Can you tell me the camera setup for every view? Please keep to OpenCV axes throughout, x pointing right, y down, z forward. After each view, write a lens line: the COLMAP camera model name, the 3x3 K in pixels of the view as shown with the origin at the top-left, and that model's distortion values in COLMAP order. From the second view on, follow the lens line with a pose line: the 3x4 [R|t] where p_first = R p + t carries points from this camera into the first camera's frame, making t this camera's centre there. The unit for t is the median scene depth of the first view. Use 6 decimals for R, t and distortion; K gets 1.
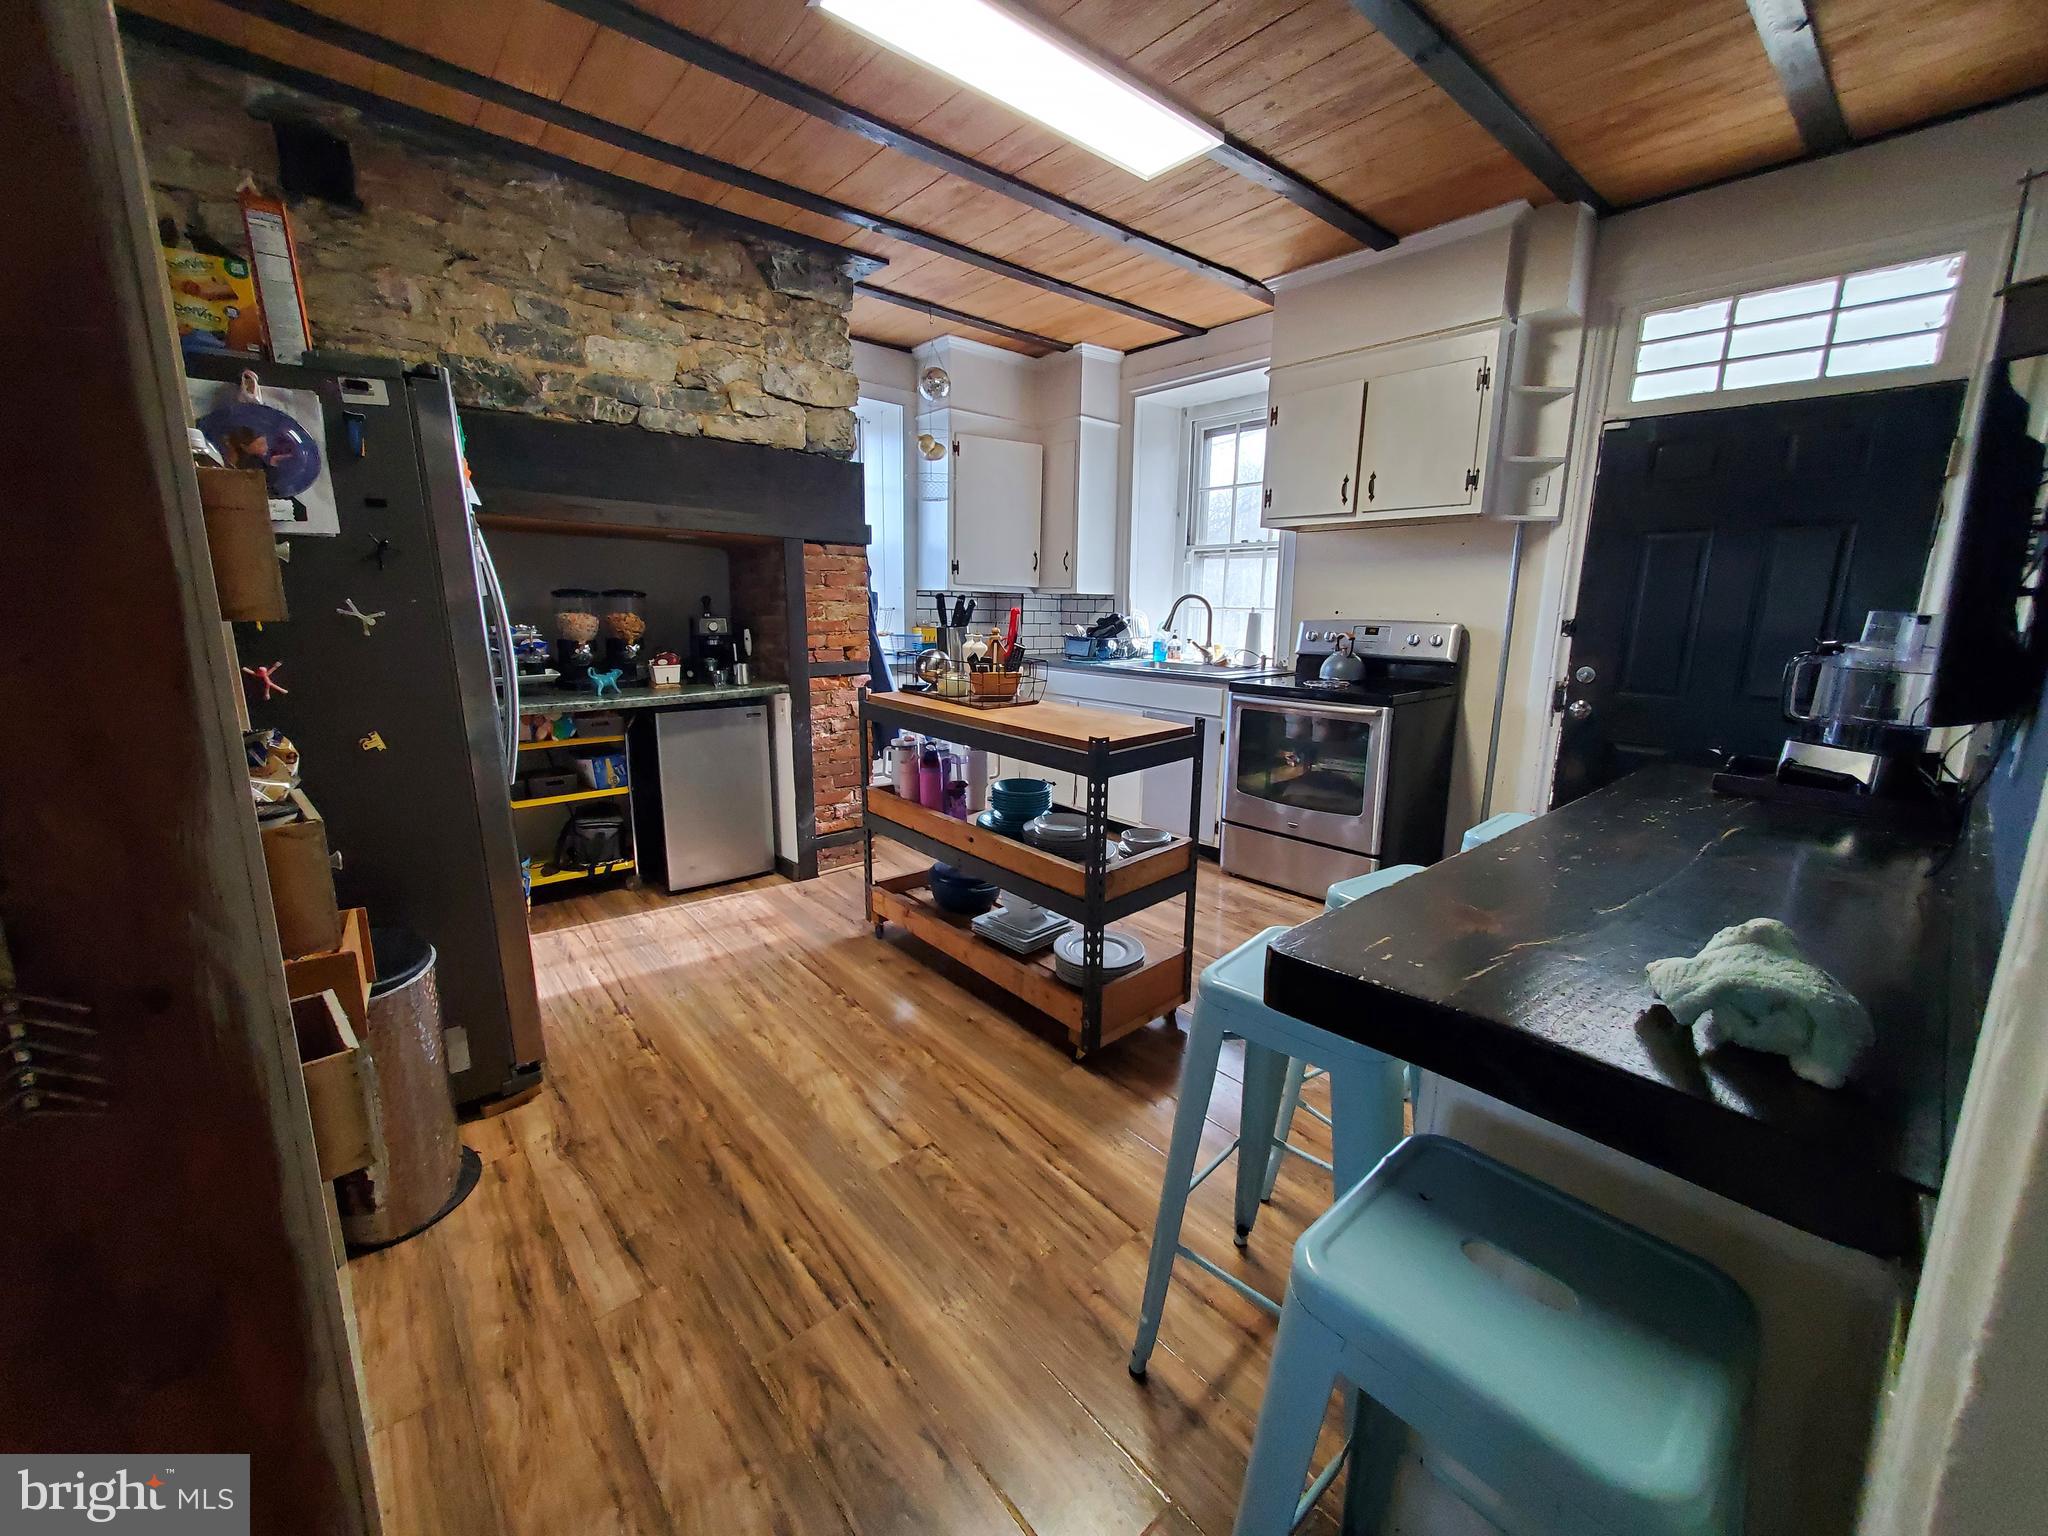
lens RADIAL K [[813.8, 0, 1025.8], [0, 813.8, 764.4], [0, 0, 1]] dist [-0.008685, -0.000586]
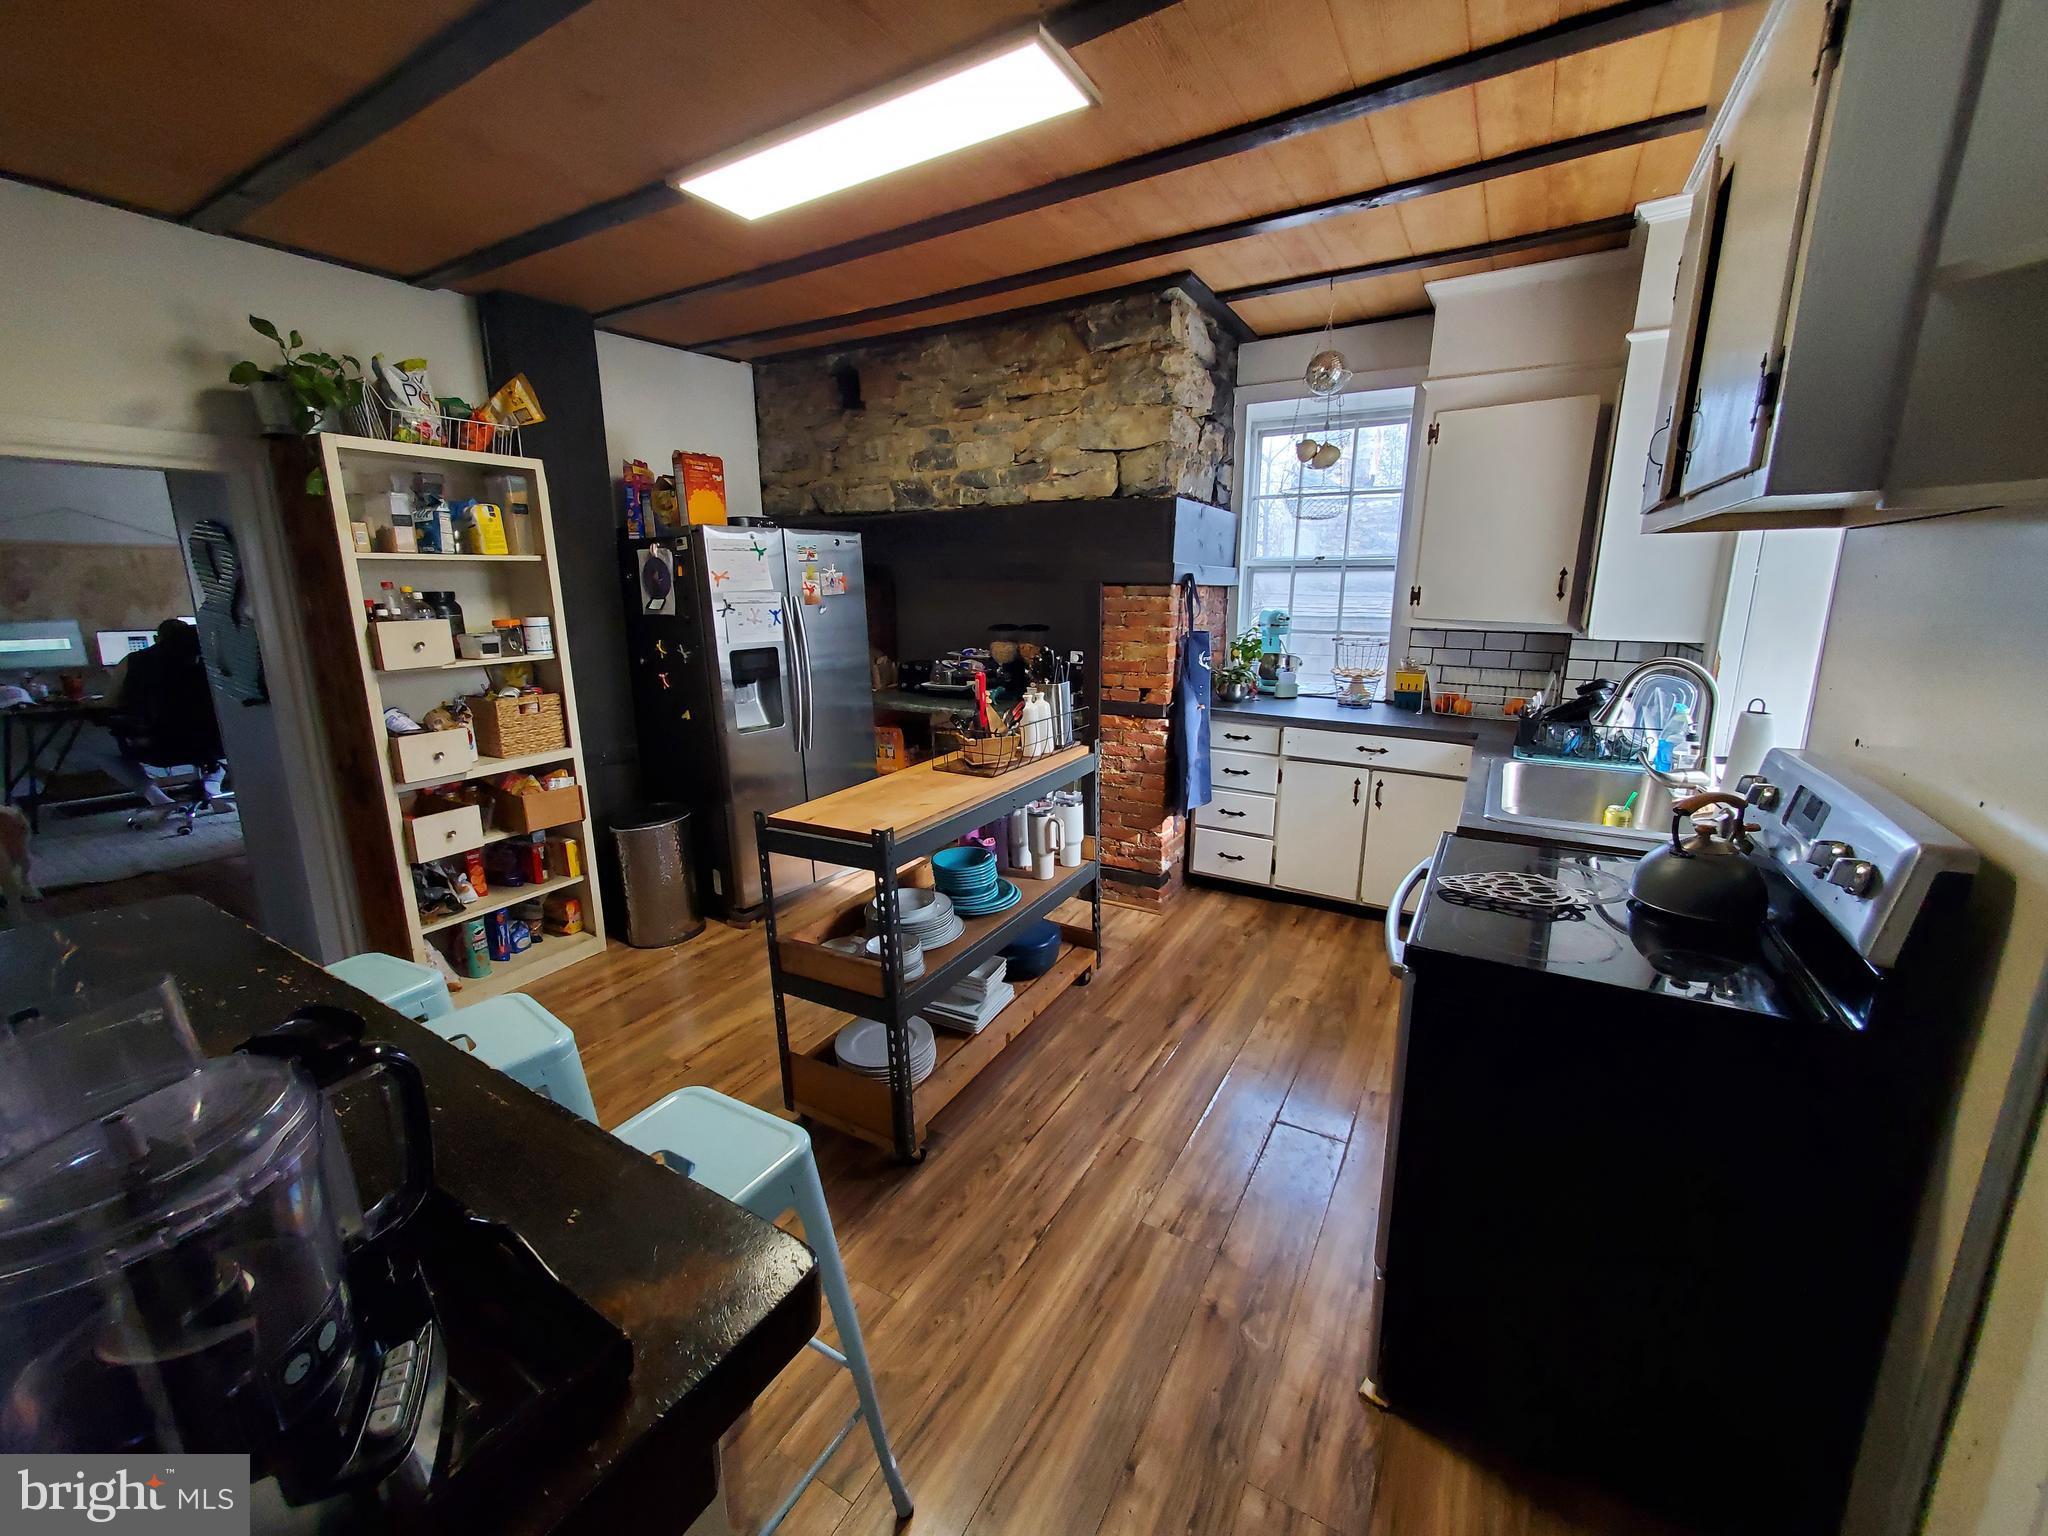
lens RADIAL K [[813.8, 0, 1019.9], [0, 813.8, 770.8], [0, 0, 1]] dist [-0.008685, -0.000586]
pose [[0.306869, 0.192843, -0.932010, 0.791545], [-0.177721, 0.973644, 0.142942, -0.190665], [0.935011, 0.121773, 0.333054, 0.644728]]
